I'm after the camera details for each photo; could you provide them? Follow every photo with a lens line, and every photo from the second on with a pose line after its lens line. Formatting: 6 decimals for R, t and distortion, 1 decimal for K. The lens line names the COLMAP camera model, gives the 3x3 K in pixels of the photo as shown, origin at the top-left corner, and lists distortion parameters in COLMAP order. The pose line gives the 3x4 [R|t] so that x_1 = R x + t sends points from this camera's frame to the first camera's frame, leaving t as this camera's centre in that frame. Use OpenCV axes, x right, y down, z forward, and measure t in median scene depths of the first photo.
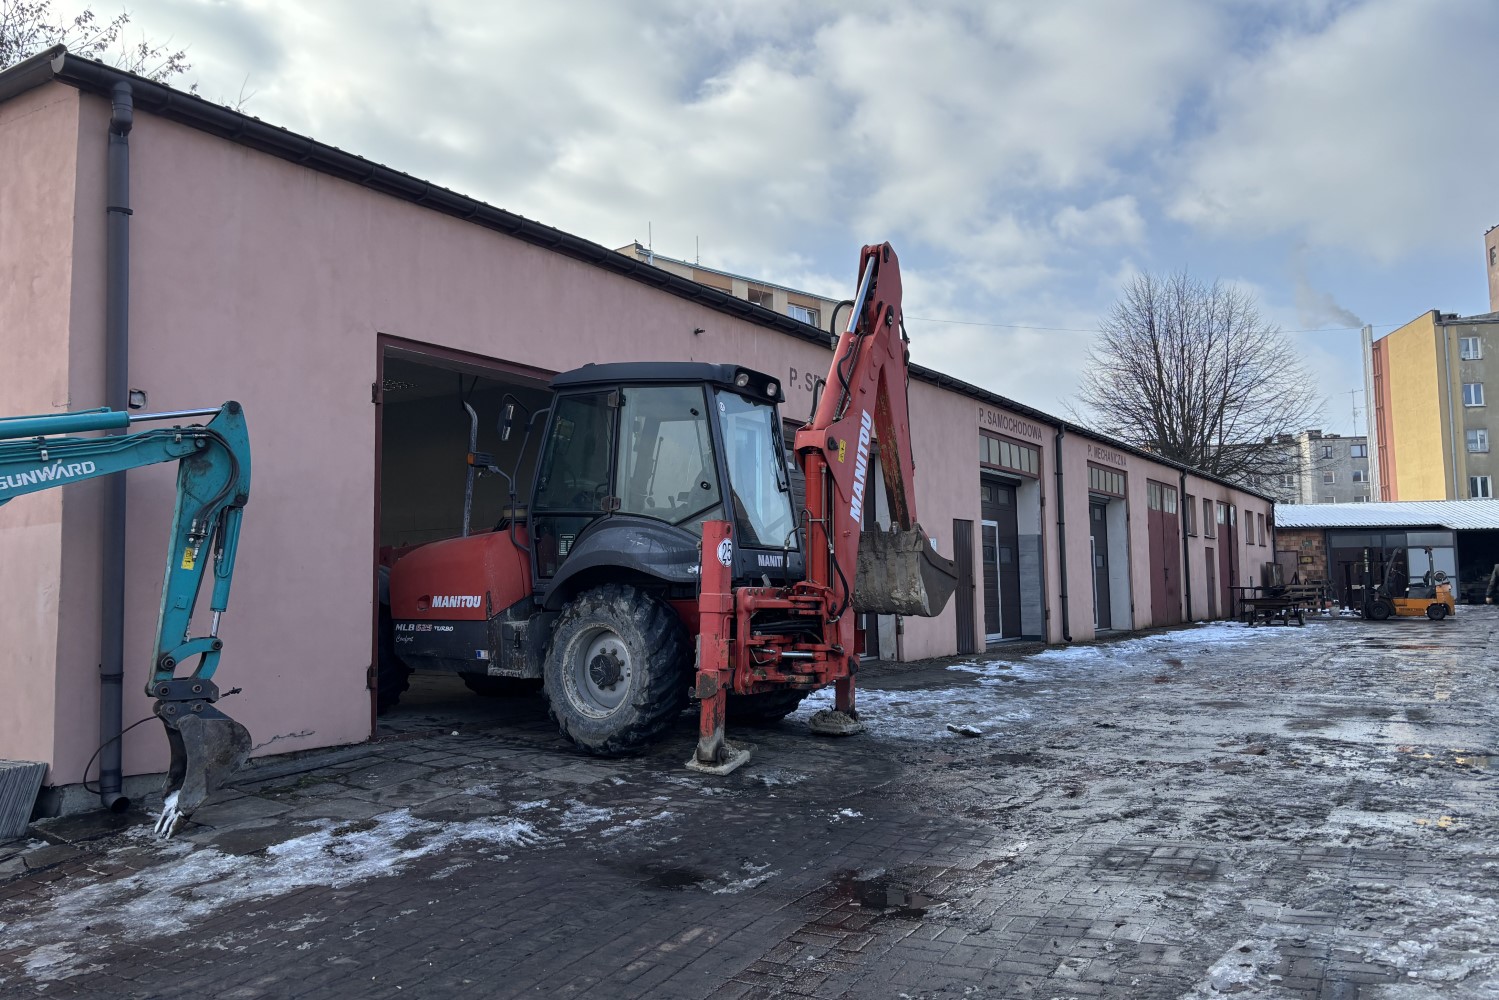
lens RADIAL K [[1132.7, 0, 755.4], [0, 1132.7, 470.6], [0, 0, 1]] dist [0.056705, -0.007708]
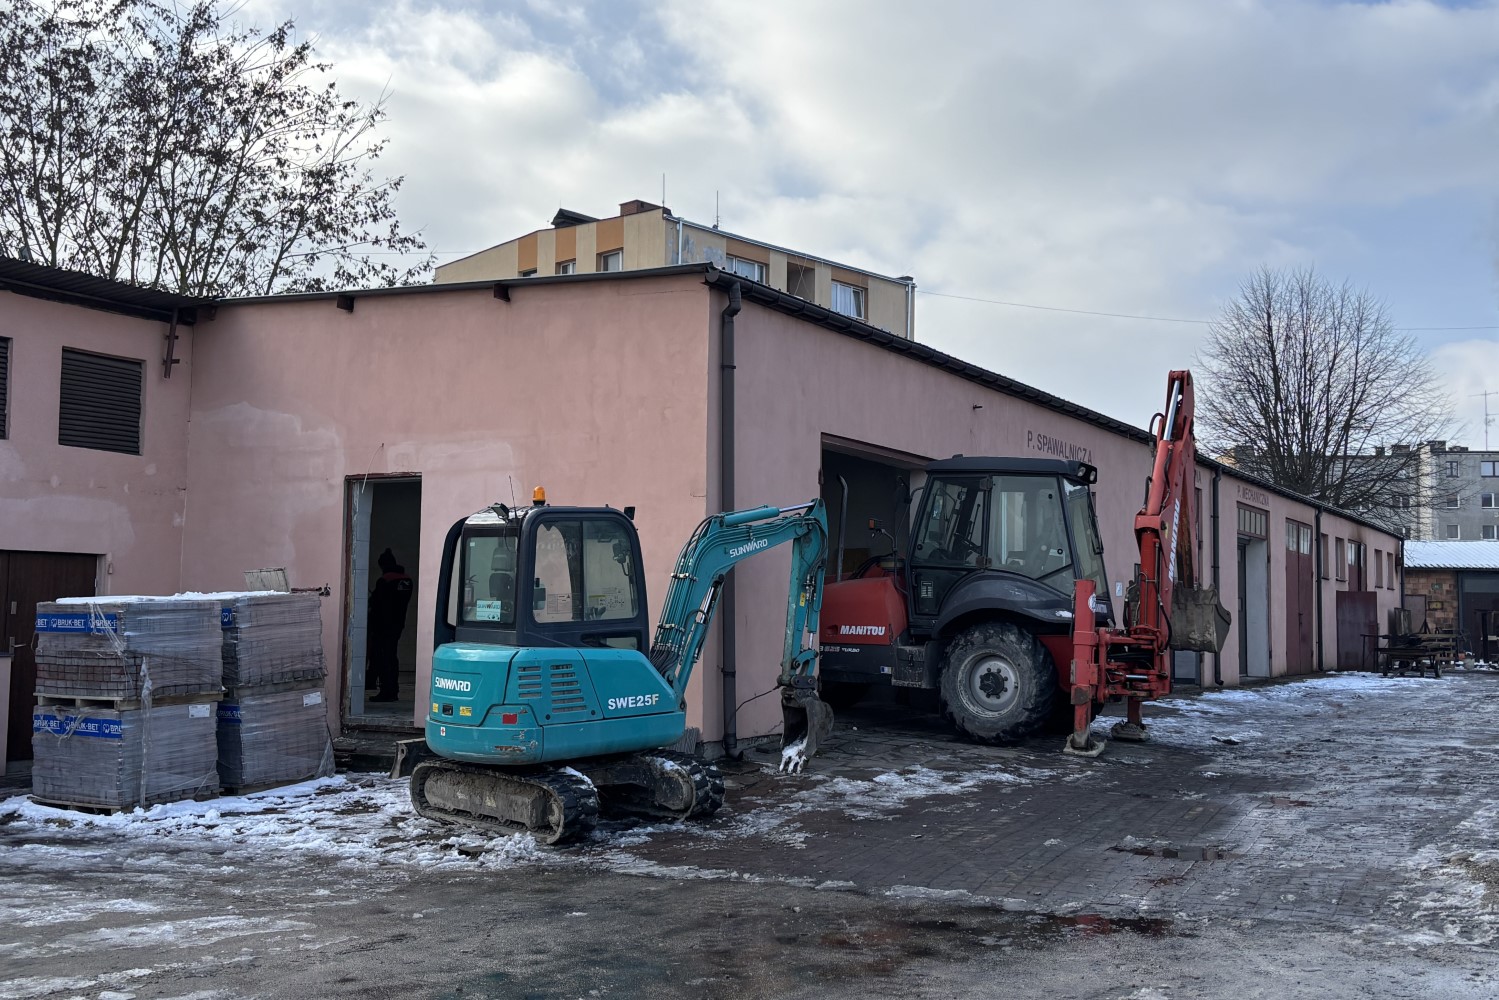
lens RADIAL K [[1410.3, 0, 749.5], [0, 1410.3, 500.0], [0, 0, 1]] dist [0.000691, -0.004789]
pose [[0.999514, 0.031157, -0.000039, -0.393181], [-0.031151, 0.999322, 0.019643, -0.065950], [0.000651, -0.019632, 0.999807, -0.647573]]
